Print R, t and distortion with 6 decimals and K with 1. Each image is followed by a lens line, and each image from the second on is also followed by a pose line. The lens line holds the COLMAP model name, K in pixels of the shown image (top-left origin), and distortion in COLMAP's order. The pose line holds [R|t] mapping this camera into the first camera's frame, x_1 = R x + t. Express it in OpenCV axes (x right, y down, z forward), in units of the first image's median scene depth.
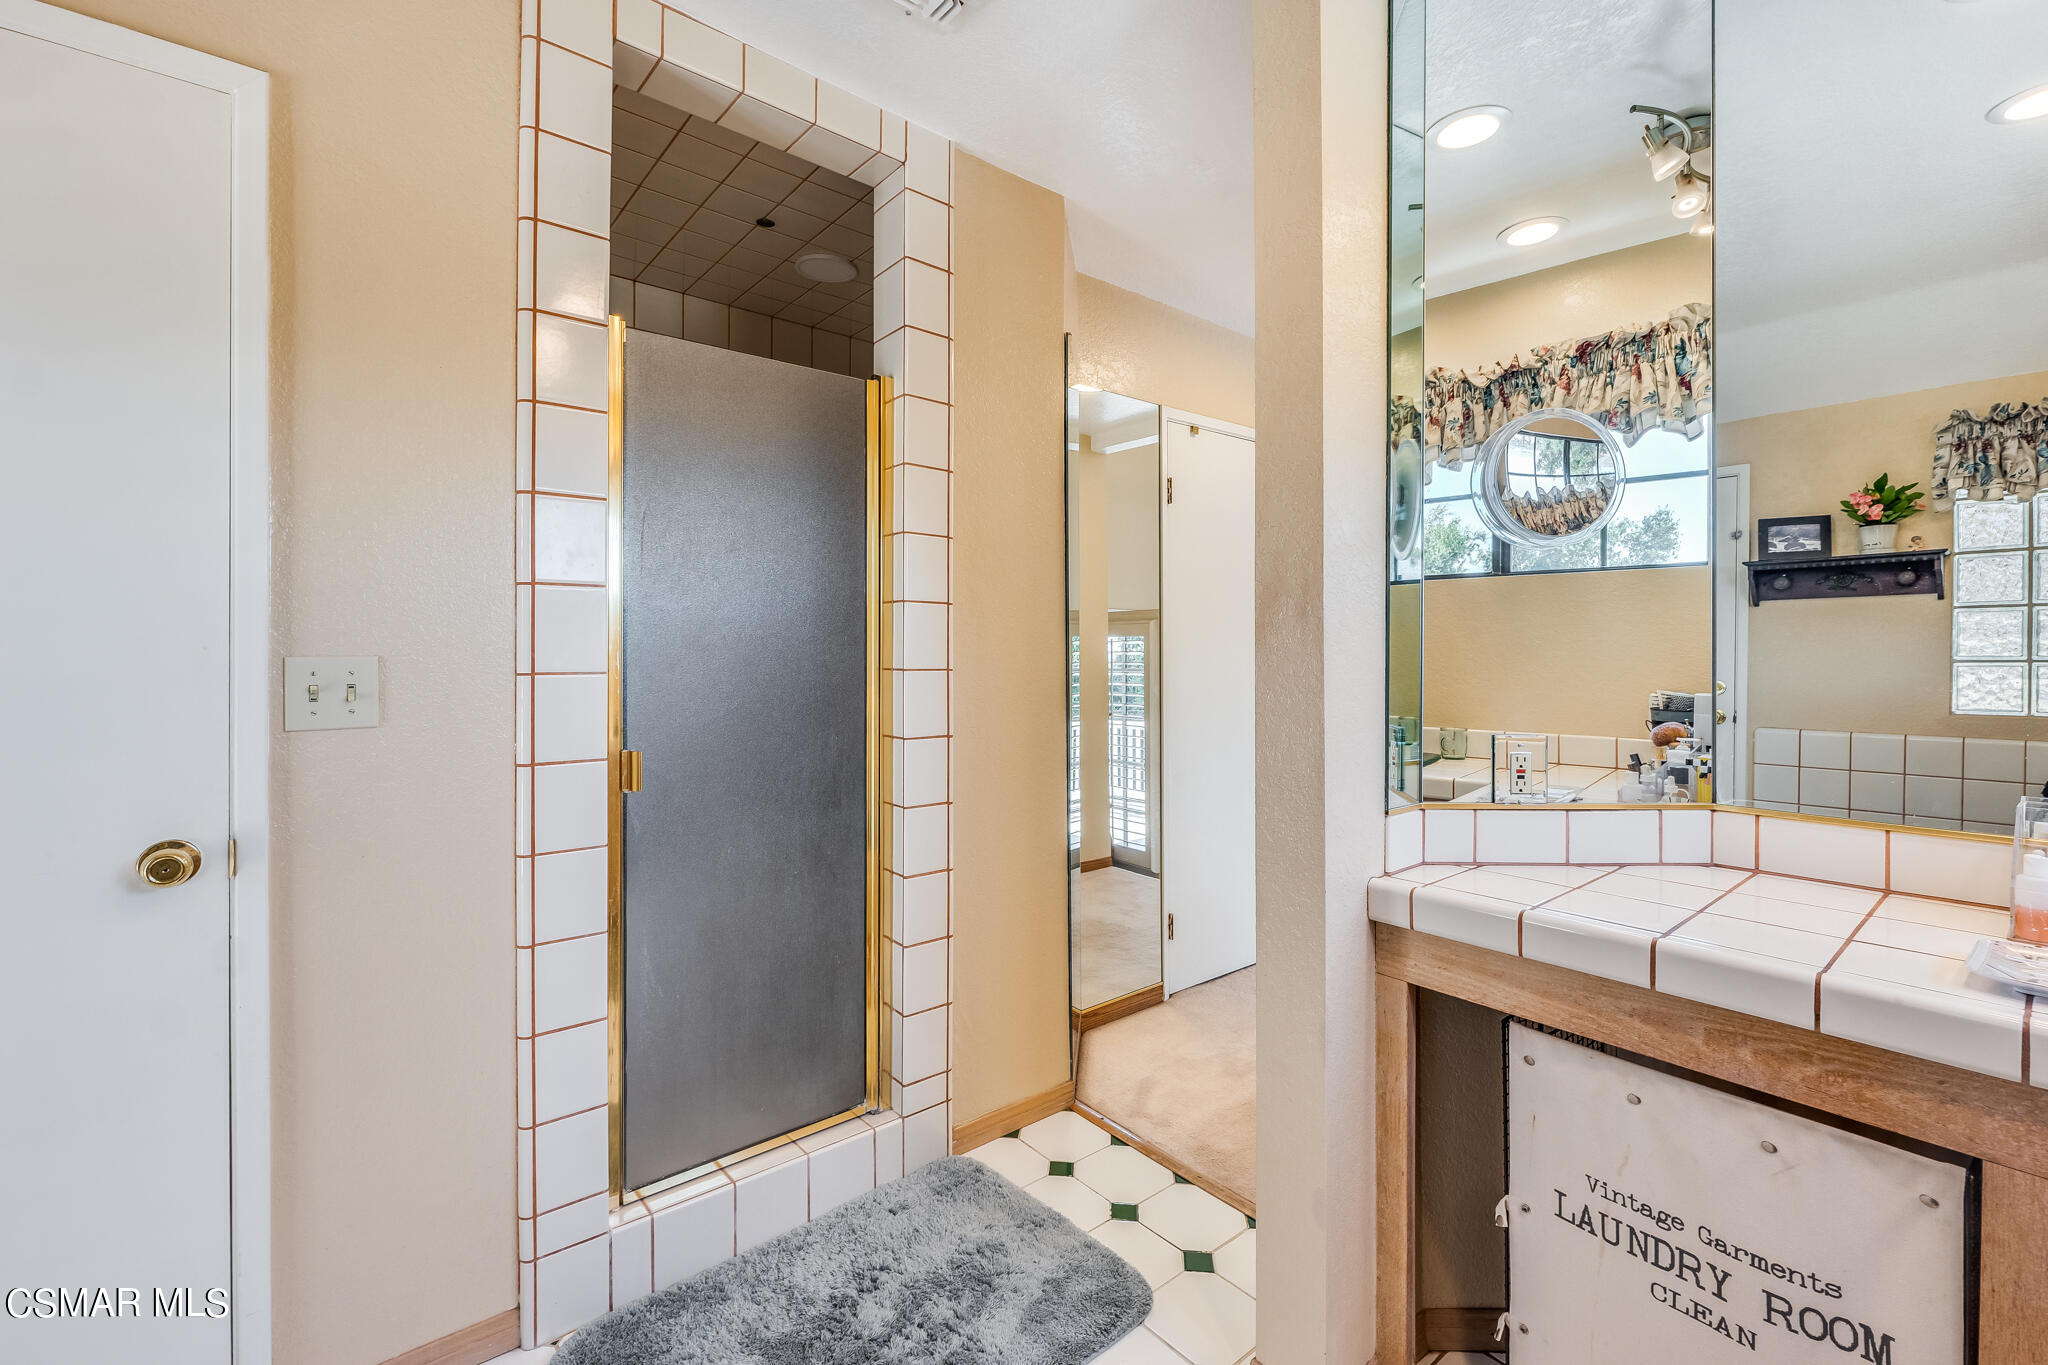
lens RADIAL K [[855.3, 0, 1022.0], [0, 855.3, 669.5], [0, 0, 1]] dist [0.002674, -0.000337]
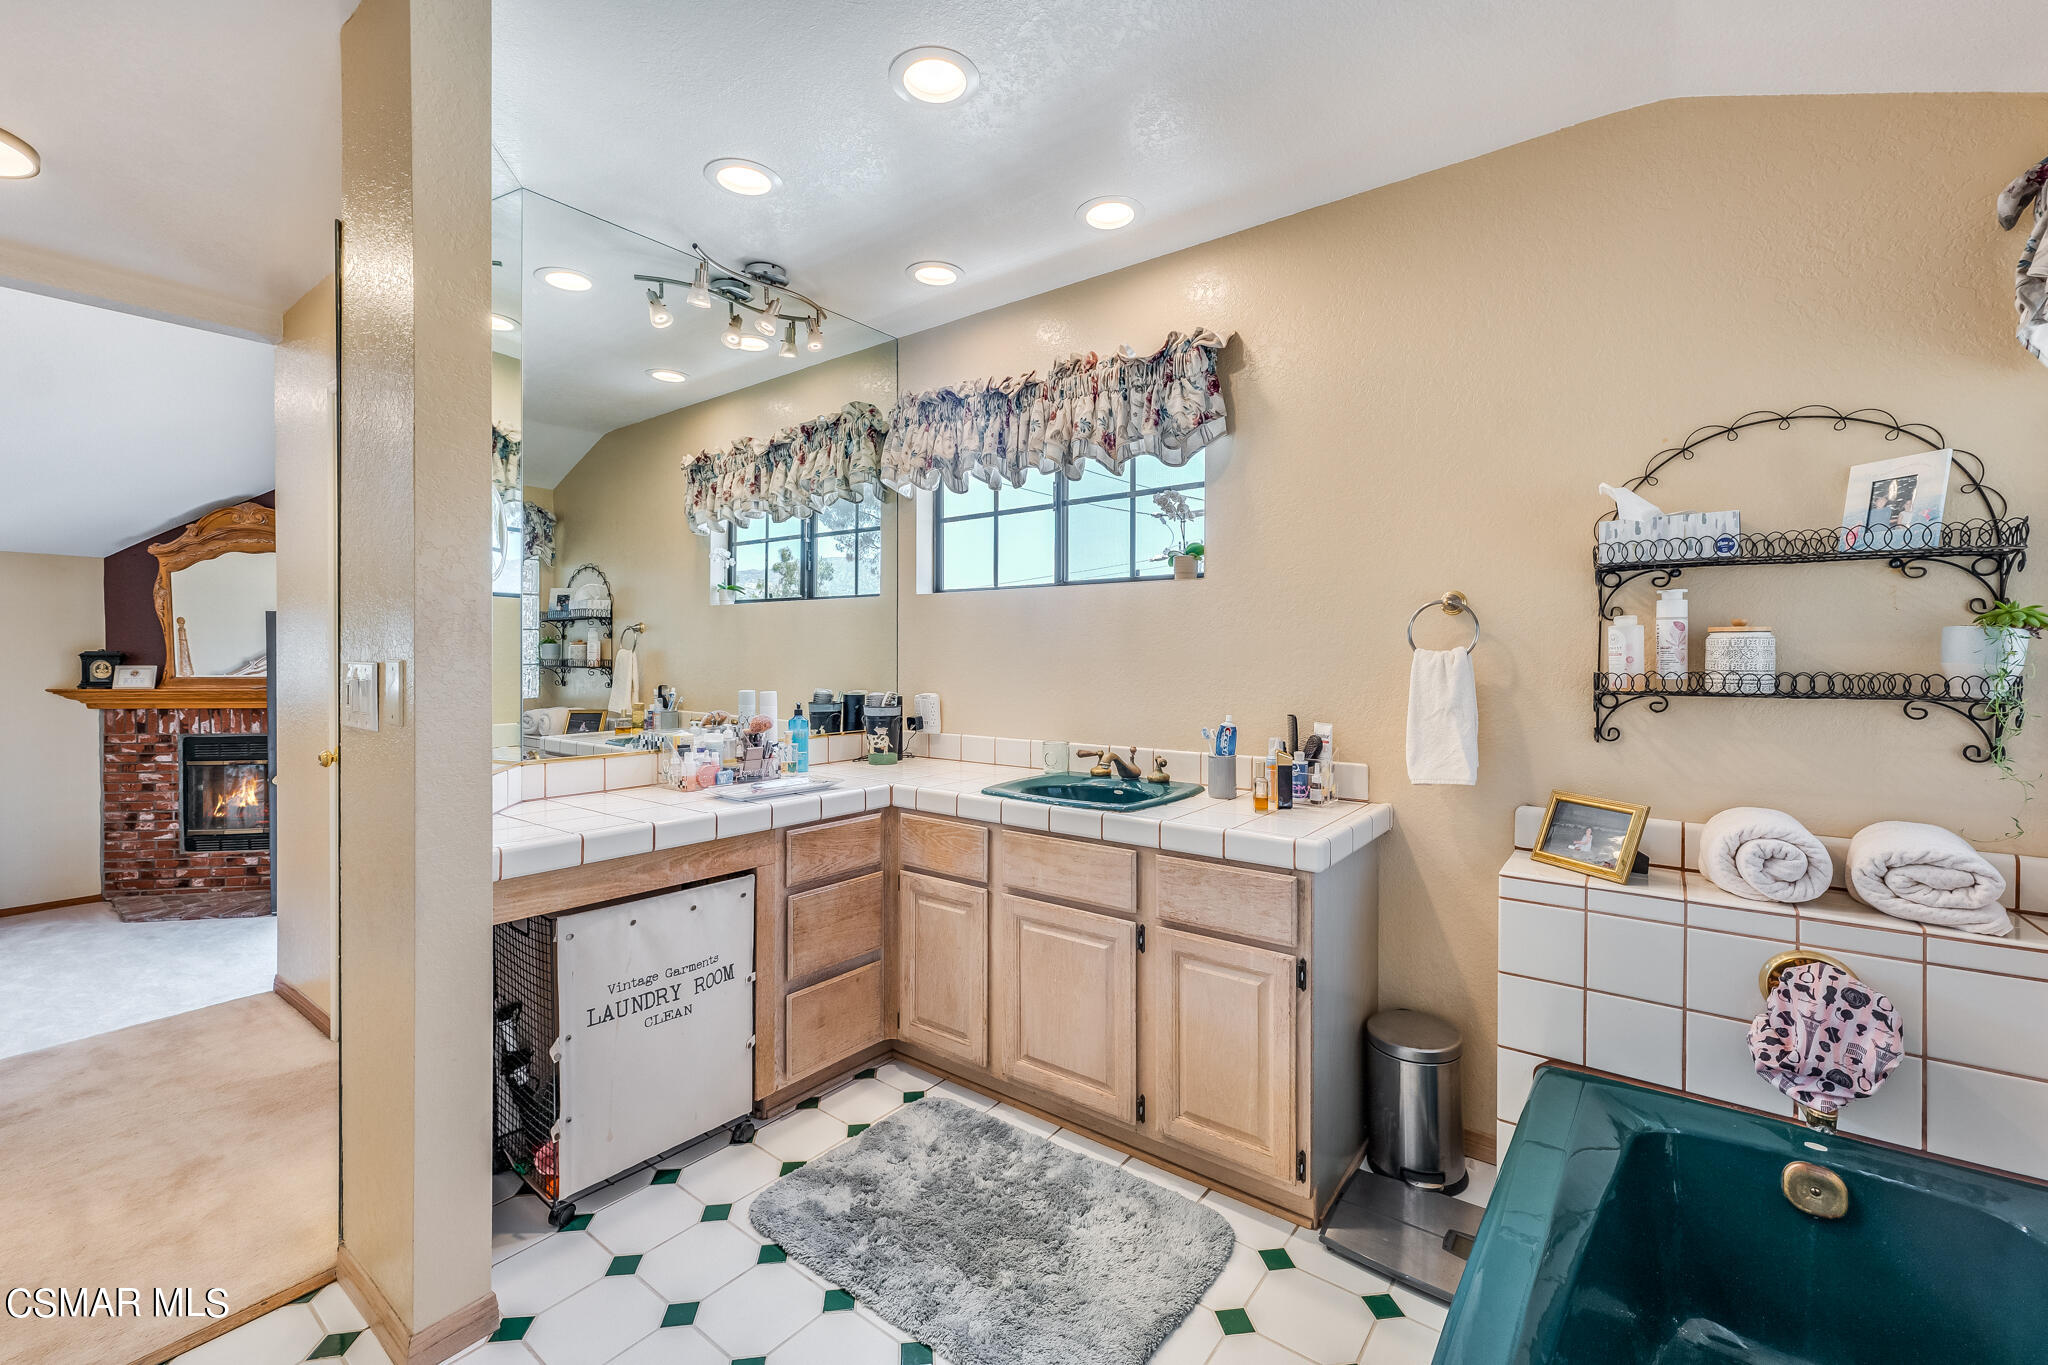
lens RADIAL K [[855.3, 0, 1037.8], [0, 855.3, 668.1], [0, 0, 1]] dist [0.002674, -0.000337]
pose [[-0.234328, -0.011358, 0.972091, -1.218398], [0.006360, 0.999892, 0.013215, -0.025641], [-0.972137, 0.009279, -0.234231, 0.657574]]
